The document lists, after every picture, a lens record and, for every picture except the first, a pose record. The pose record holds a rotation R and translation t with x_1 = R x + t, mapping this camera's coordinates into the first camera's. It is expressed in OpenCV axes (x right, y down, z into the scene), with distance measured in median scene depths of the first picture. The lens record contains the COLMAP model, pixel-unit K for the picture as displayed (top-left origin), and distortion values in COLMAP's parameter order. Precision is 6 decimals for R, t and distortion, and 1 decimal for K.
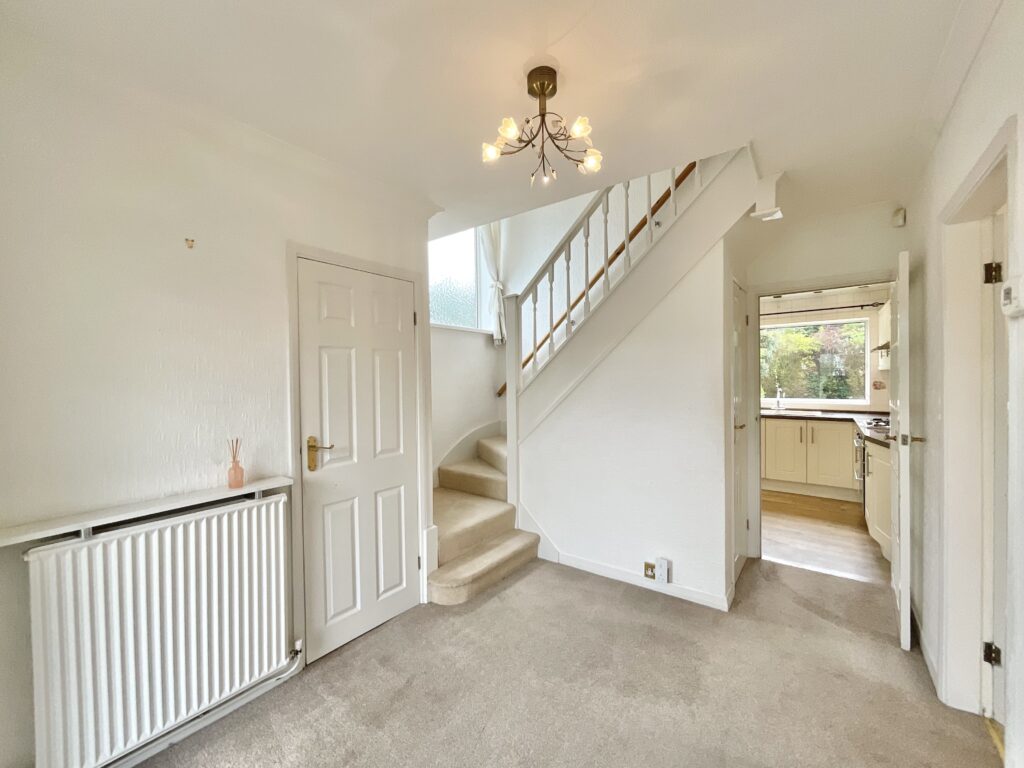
lens RADIAL K [[414.6, 0, 510.8], [0, 414.6, 383.9], [0, 0, 1]] dist [0.000973, -0.000319]
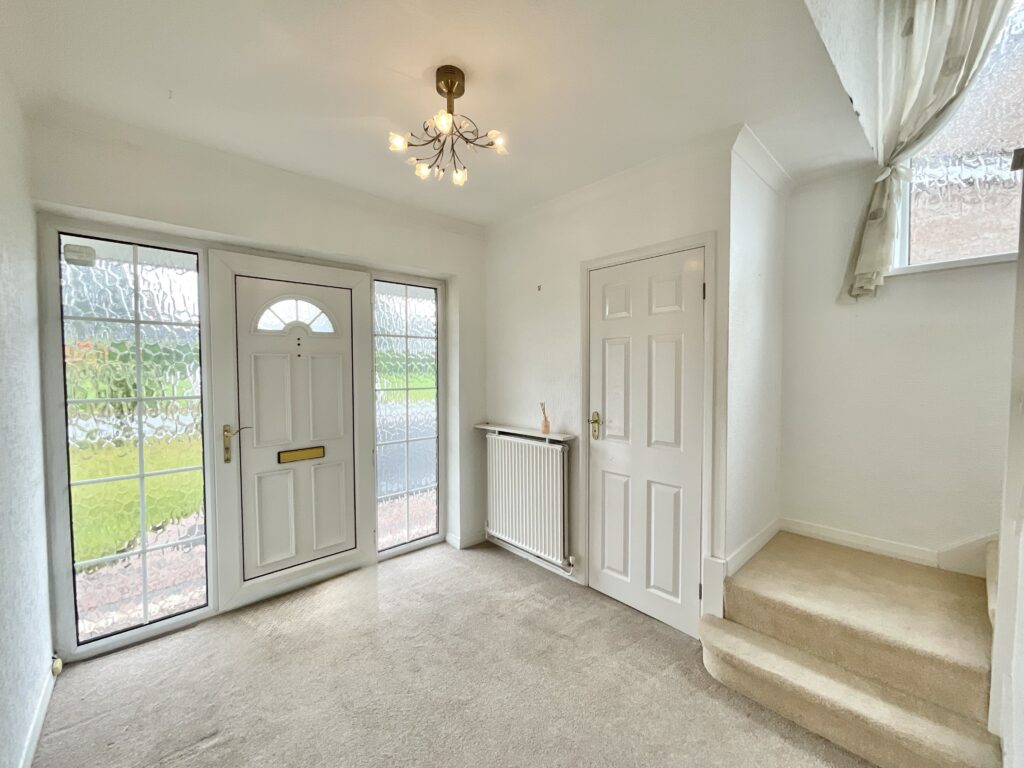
lens RADIAL K [[414.6, 0, 510.8], [0, 414.6, 383.9], [0, 0, 1]] dist [0.000973, -0.000319]
pose [[-0.179051, 0.039263, -0.983056, 0.809373], [-0.014828, 0.998982, 0.042599, -0.006479], [0.983728, 0.022204, -0.178286, 0.987618]]
